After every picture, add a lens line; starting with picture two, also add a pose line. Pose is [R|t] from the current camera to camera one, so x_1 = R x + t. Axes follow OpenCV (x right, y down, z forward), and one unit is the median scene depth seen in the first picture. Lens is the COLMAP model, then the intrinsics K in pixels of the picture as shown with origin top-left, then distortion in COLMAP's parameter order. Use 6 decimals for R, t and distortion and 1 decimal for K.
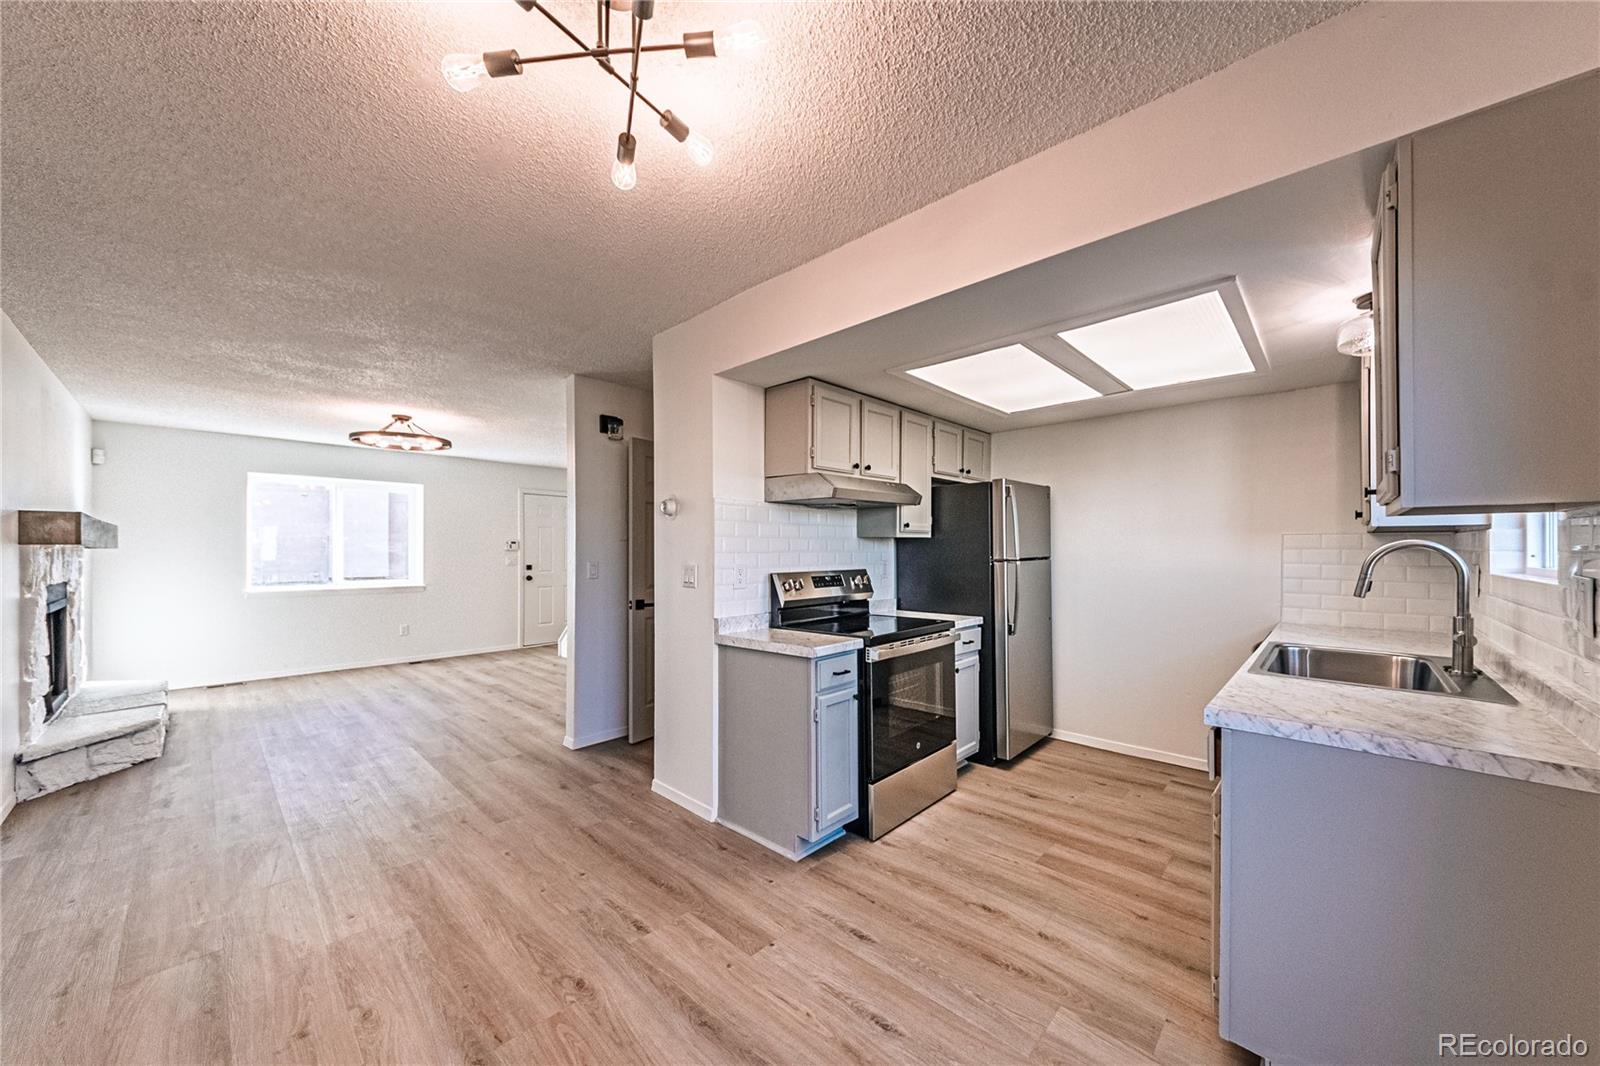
lens RADIAL K [[590.7, 0, 801.6], [0, 590.7, 549.0], [0, 0, 1]] dist [-0.000605, -0.000007]
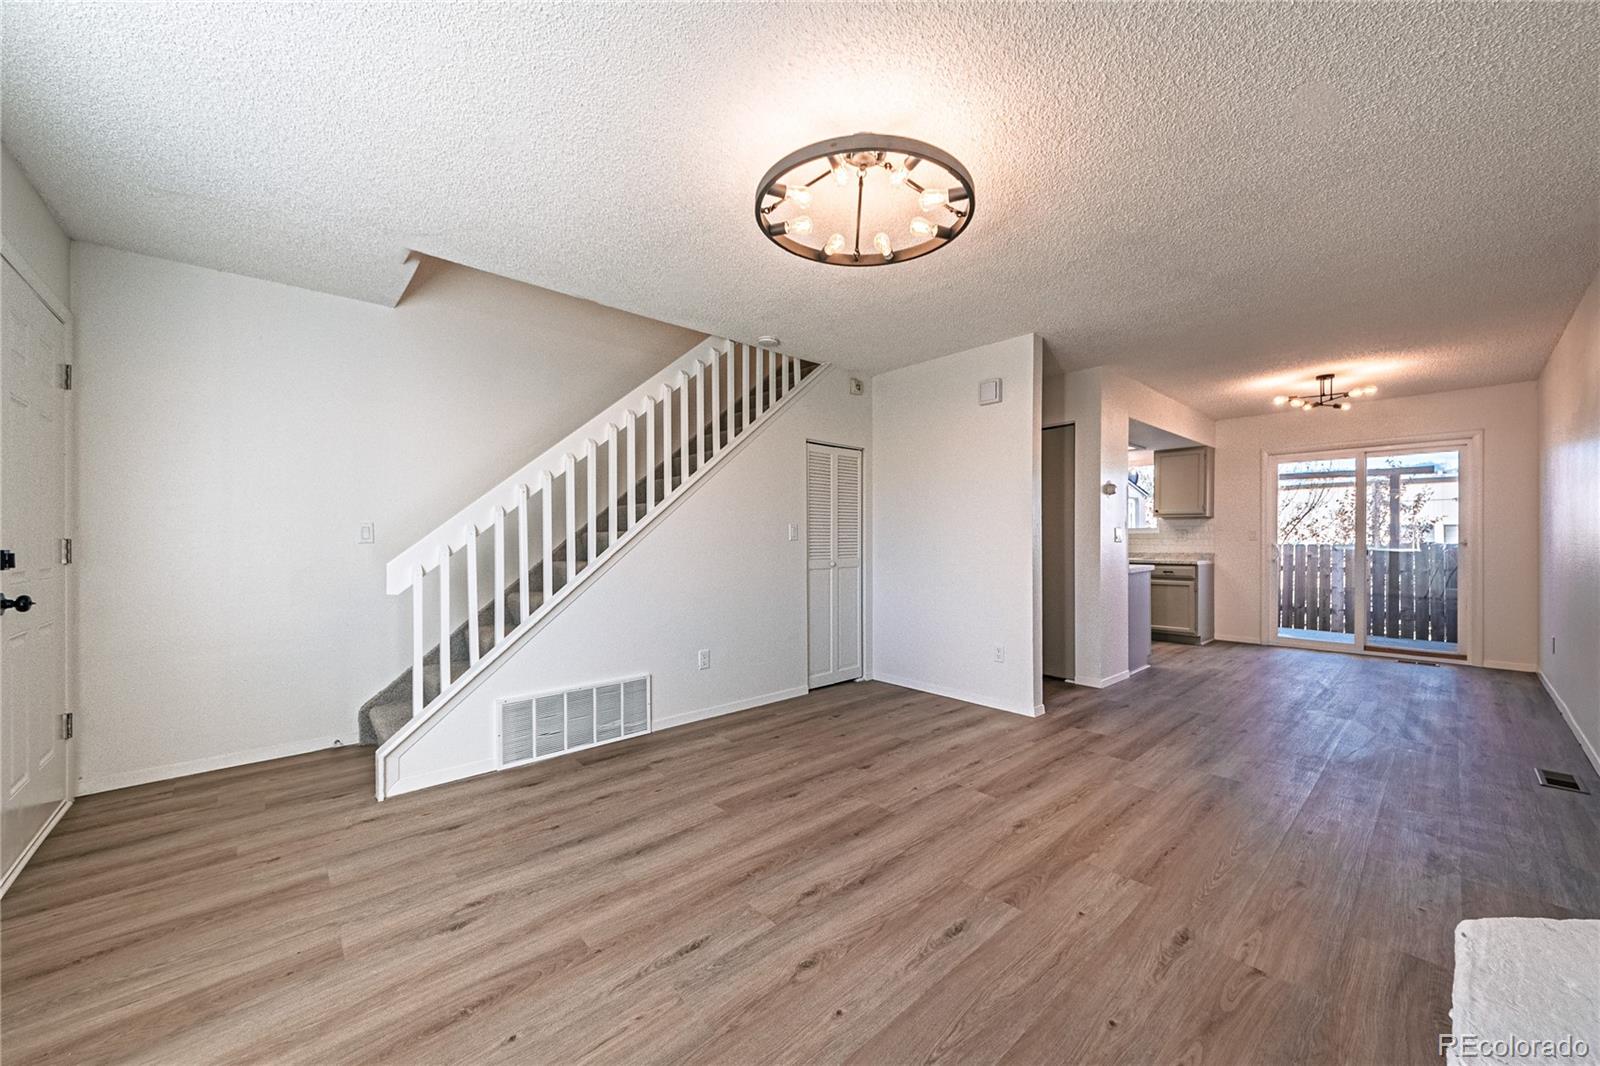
lens RADIAL K [[590.7, 0, 803.4], [0, 590.7, 537.5], [0, 0, 1]] dist [-0.000605, -0.000007]
pose [[0.061605, 0.002370, 0.998098, -0.396348], [-0.004613, 0.999987, -0.002090, 0.009364], [-0.998090, -0.004475, 0.061616, 0.371209]]
